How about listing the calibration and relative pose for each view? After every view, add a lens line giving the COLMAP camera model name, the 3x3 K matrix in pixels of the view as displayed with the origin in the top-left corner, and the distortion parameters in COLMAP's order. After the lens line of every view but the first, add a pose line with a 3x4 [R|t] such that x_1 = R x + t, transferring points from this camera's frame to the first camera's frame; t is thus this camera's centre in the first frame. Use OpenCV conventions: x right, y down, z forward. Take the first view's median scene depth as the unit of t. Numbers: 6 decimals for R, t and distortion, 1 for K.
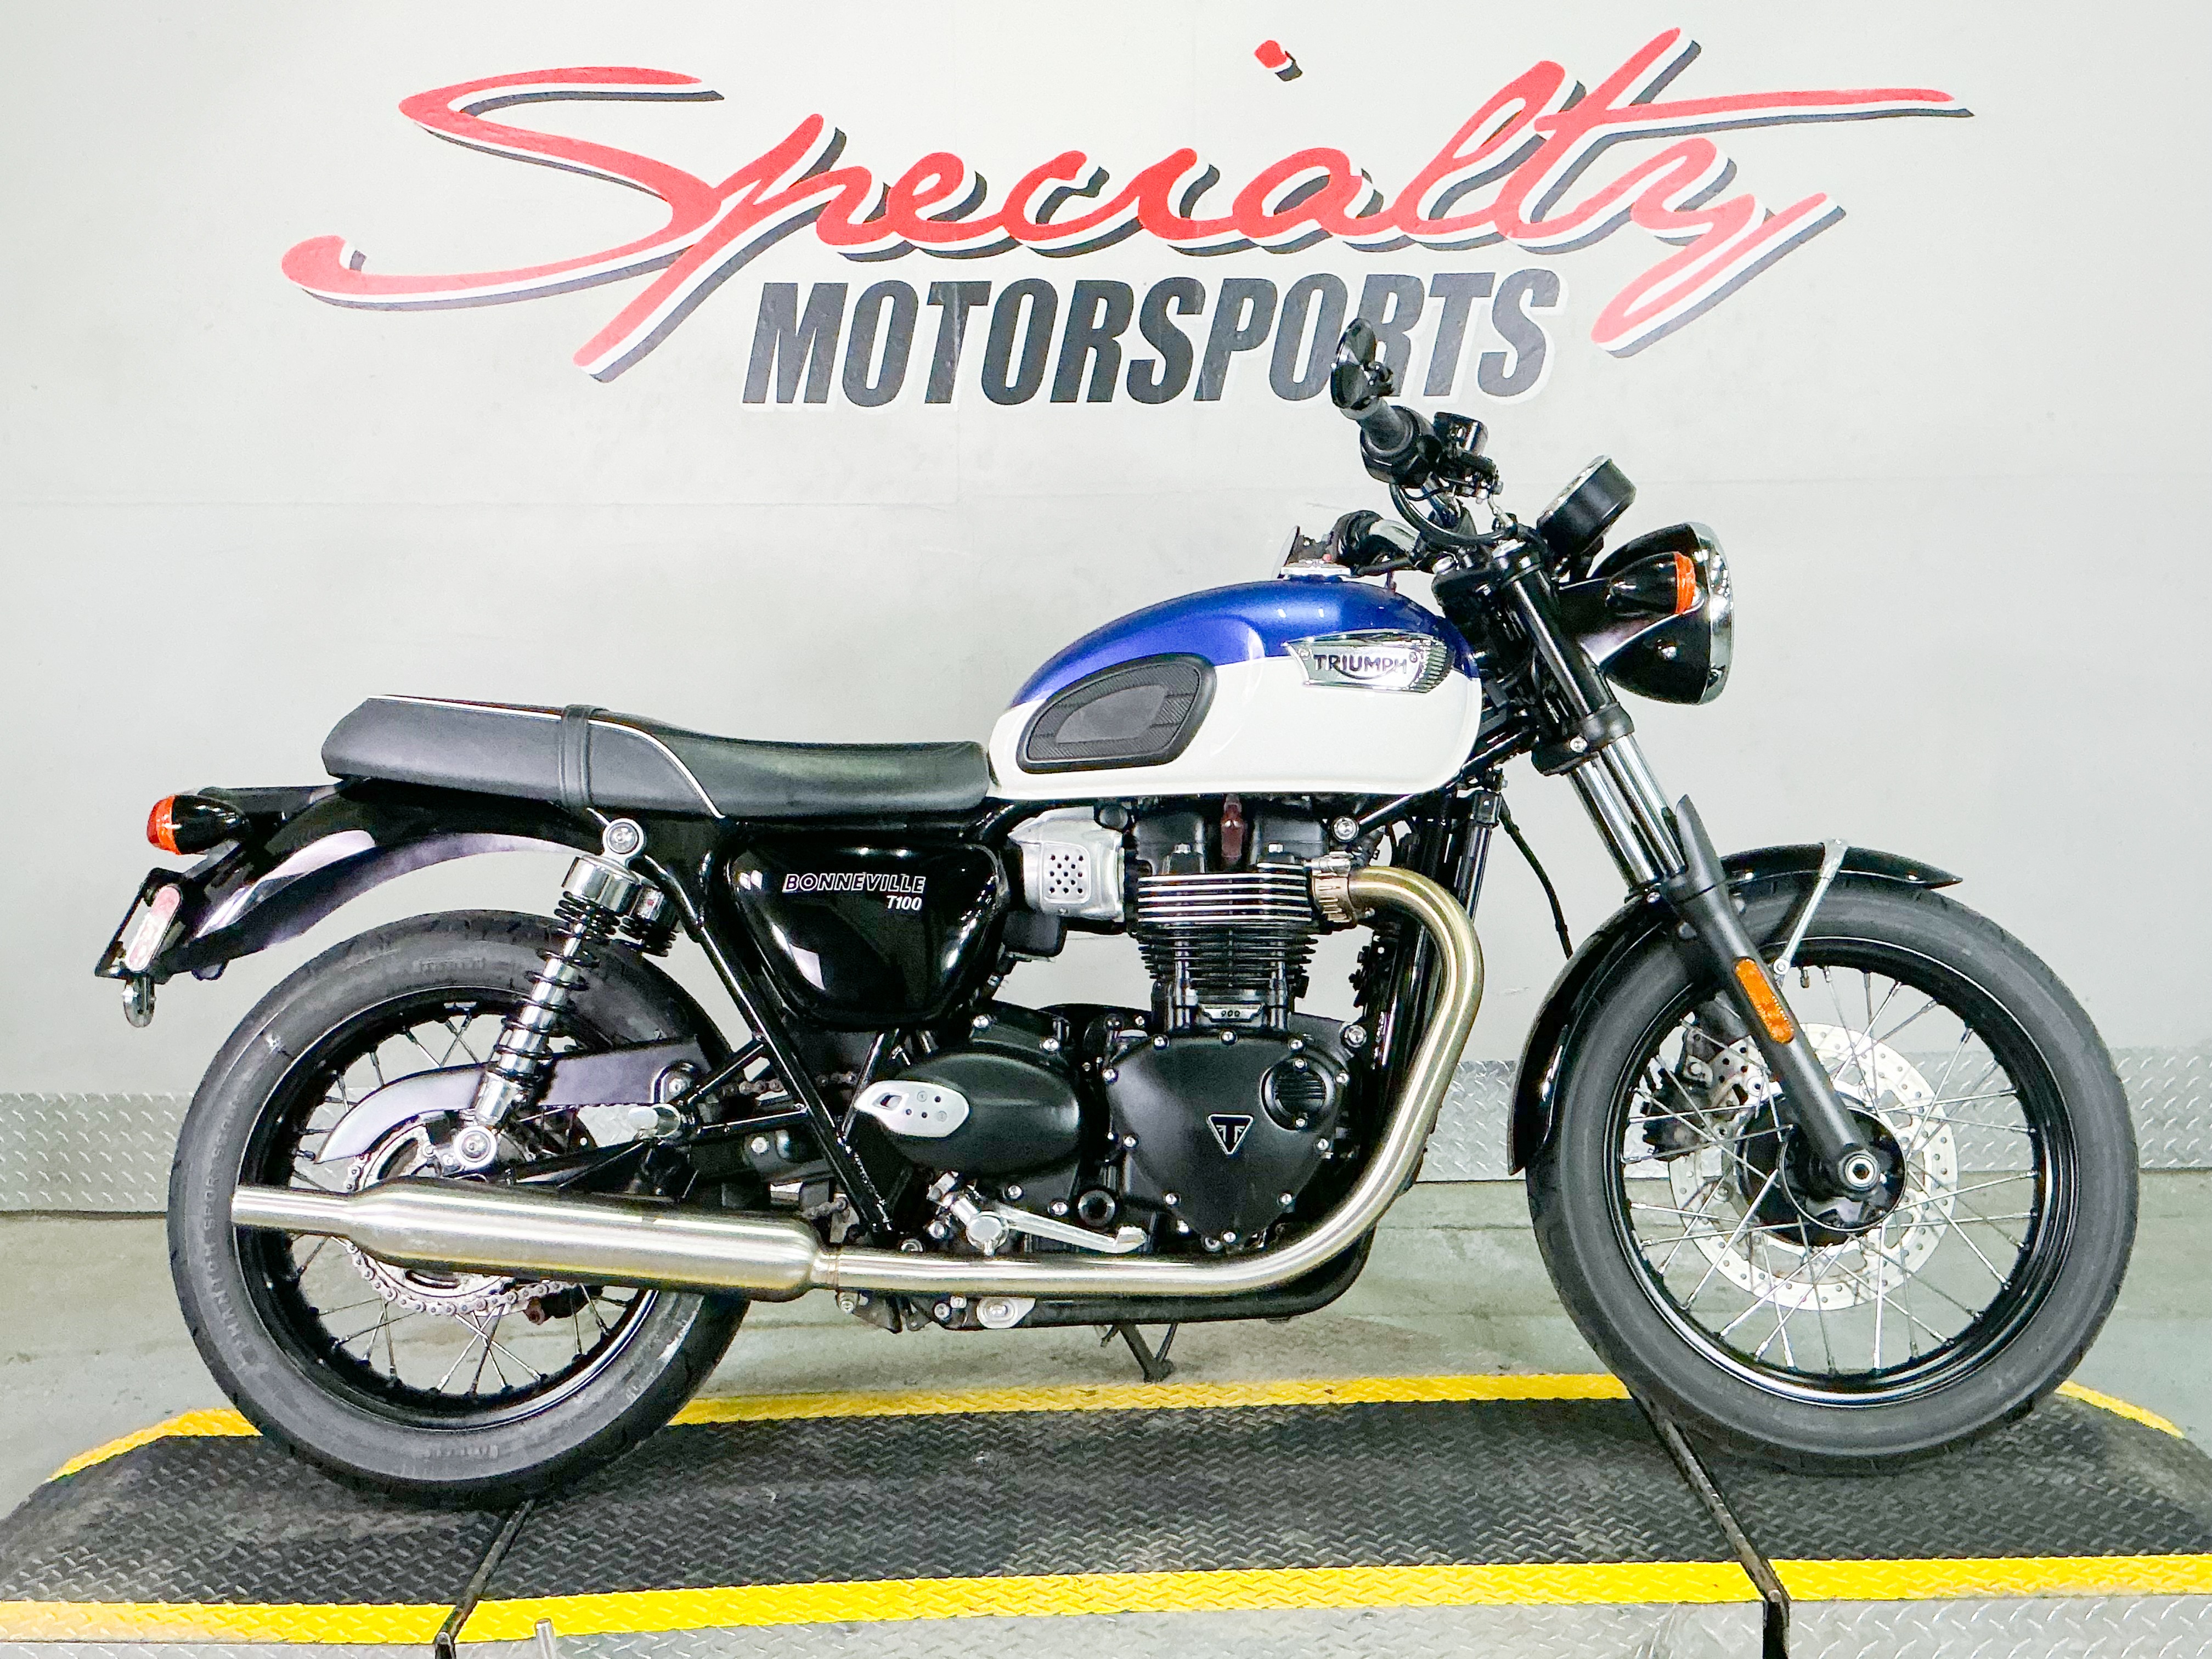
lens RADIAL K [[2262.4, 0, 1106.0], [0, 2262.4, 829.5], [0, 0, 1]] dist [0.142123, -0.300614]
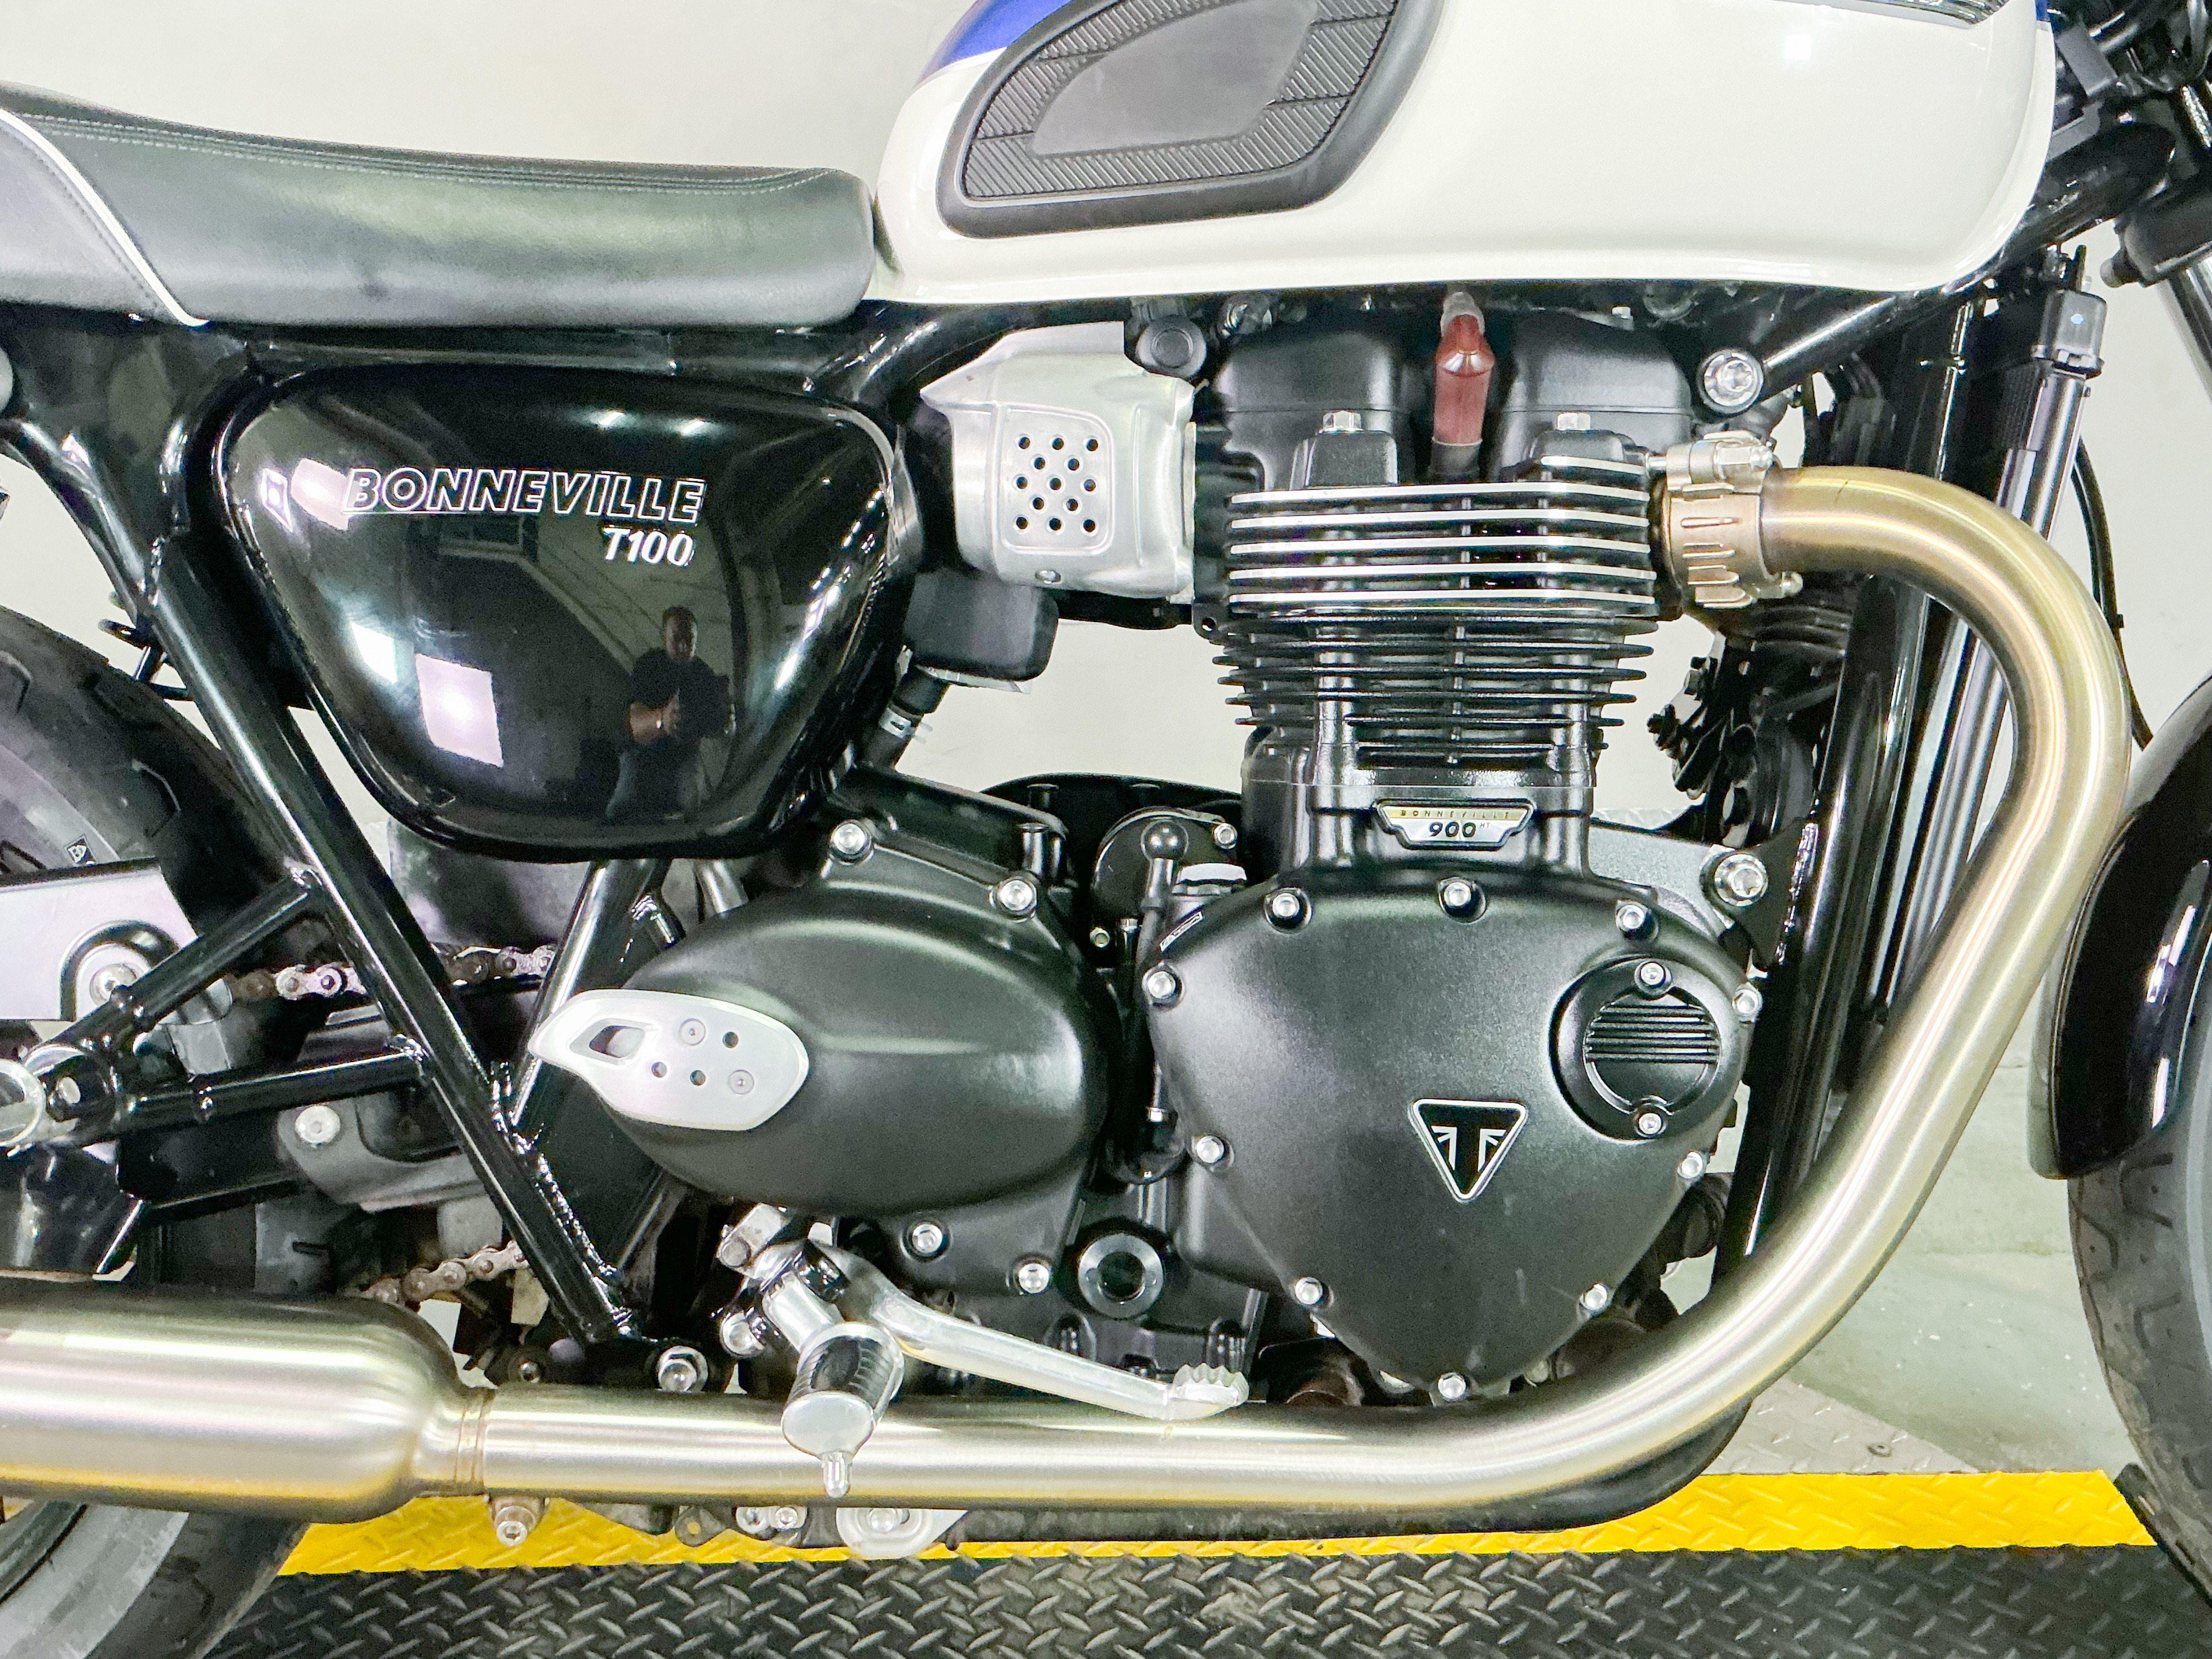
lens RADIAL K [[2120.6, 0, 1106.0], [0, 2120.6, 829.5], [0, 0, 1]] dist [0.011814, 0.003555]
pose [[0.999924, 0.011600, 0.004104, -0.009400], [-0.012080, 0.988904, 0.148063, 0.024928], [-0.002341, -0.148101, 0.988969, 0.614380]]
